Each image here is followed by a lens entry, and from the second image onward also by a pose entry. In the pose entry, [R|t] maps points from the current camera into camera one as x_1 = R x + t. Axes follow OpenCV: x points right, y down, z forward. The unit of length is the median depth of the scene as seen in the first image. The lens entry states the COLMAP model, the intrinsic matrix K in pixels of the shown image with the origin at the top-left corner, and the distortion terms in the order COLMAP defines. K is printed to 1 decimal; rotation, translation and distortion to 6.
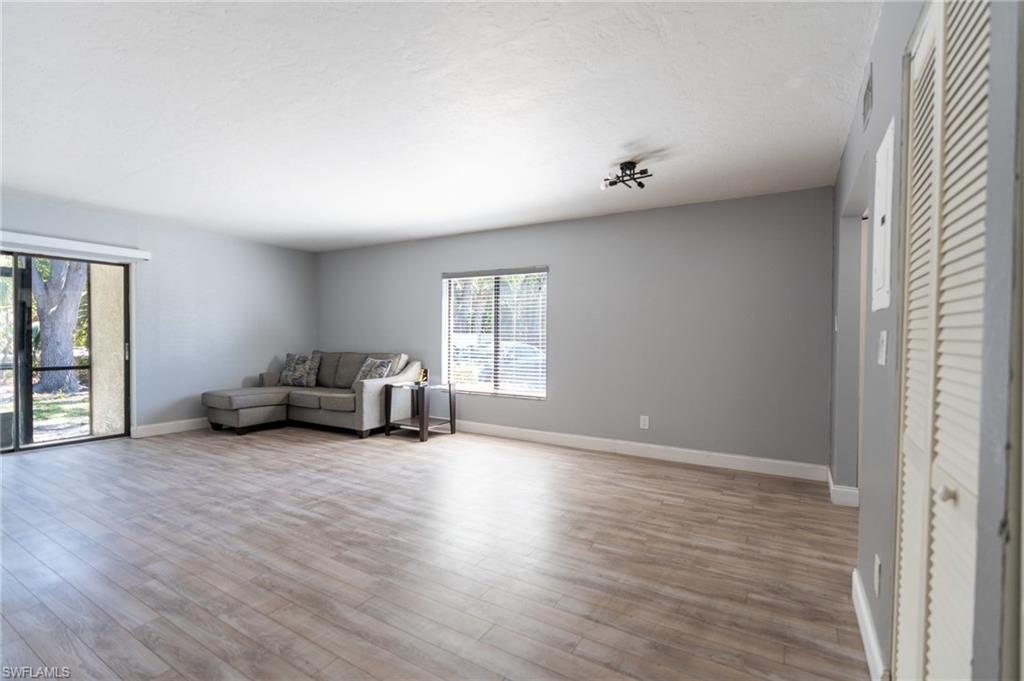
lens RADIAL K [[469.6, 0, 516.8], [0, 469.6, 341.6], [0, 0, 1]] dist [-0.006723, 0.002558]
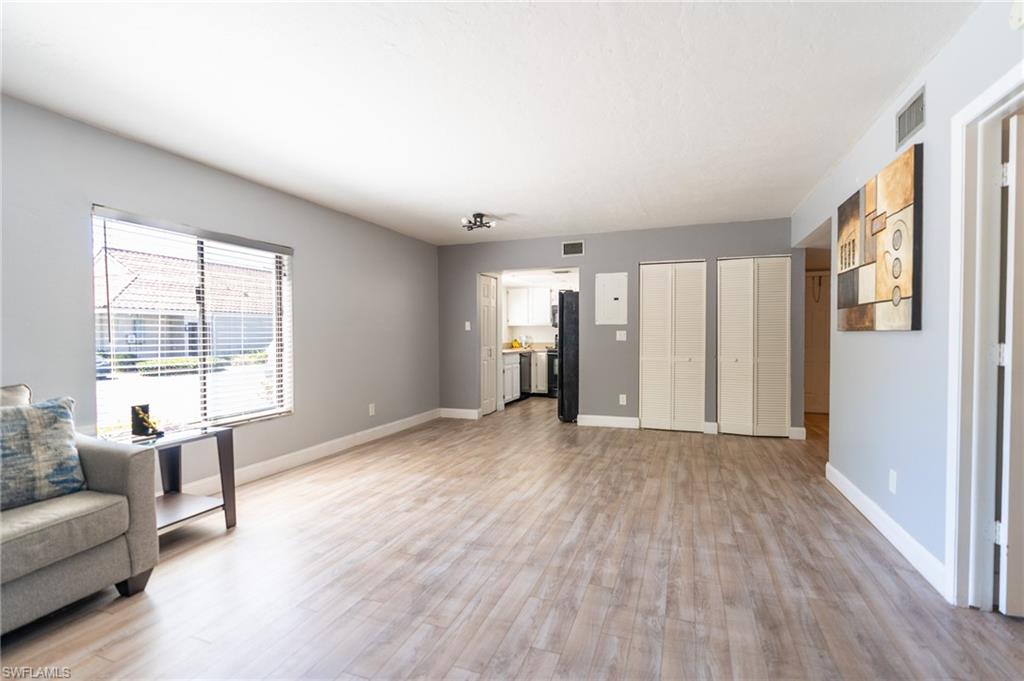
lens RADIAL K [[469.6, 0, 512.1], [0, 469.6, 338.8], [0, 0, 1]] dist [-0.006723, 0.002558]
pose [[-0.188809, -0.014986, 0.981899, -1.059339], [0.015741, 0.999709, 0.018285, -0.018598], [-0.981888, 0.018909, -0.188518, 1.021910]]
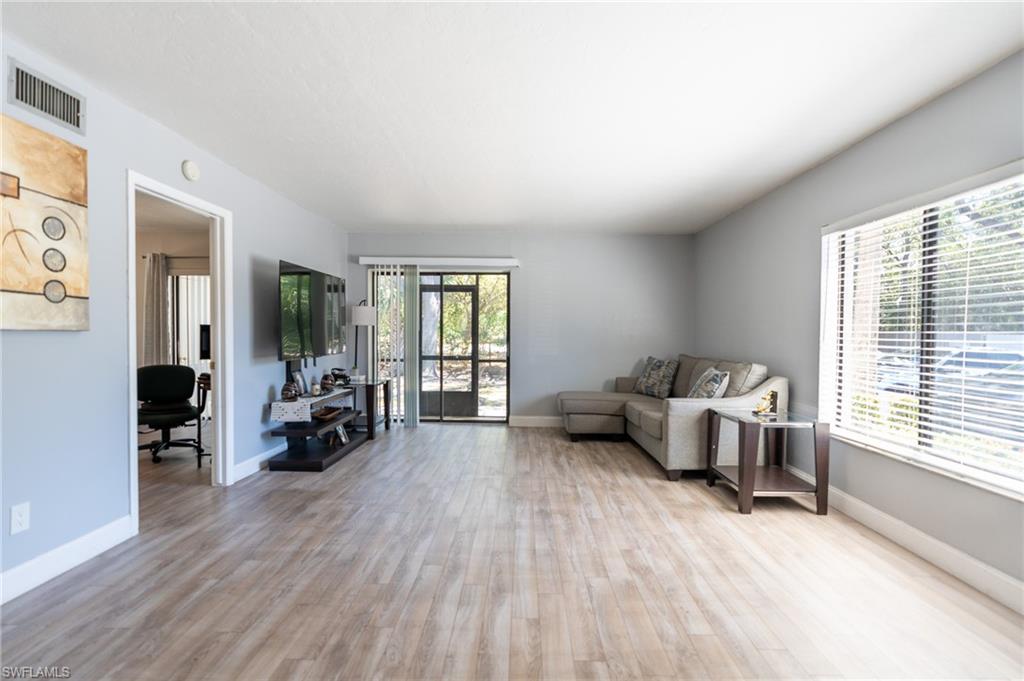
lens RADIAL K [[469.6, 0, 508.7], [0, 469.6, 346.0], [0, 0, 1]] dist [-0.006723, 0.002558]
pose [[0.497453, 0.019350, -0.867275, 0.216972], [-0.012277, 0.999808, 0.015265, -0.005601], [0.867404, 0.003054, 0.497595, 0.588004]]
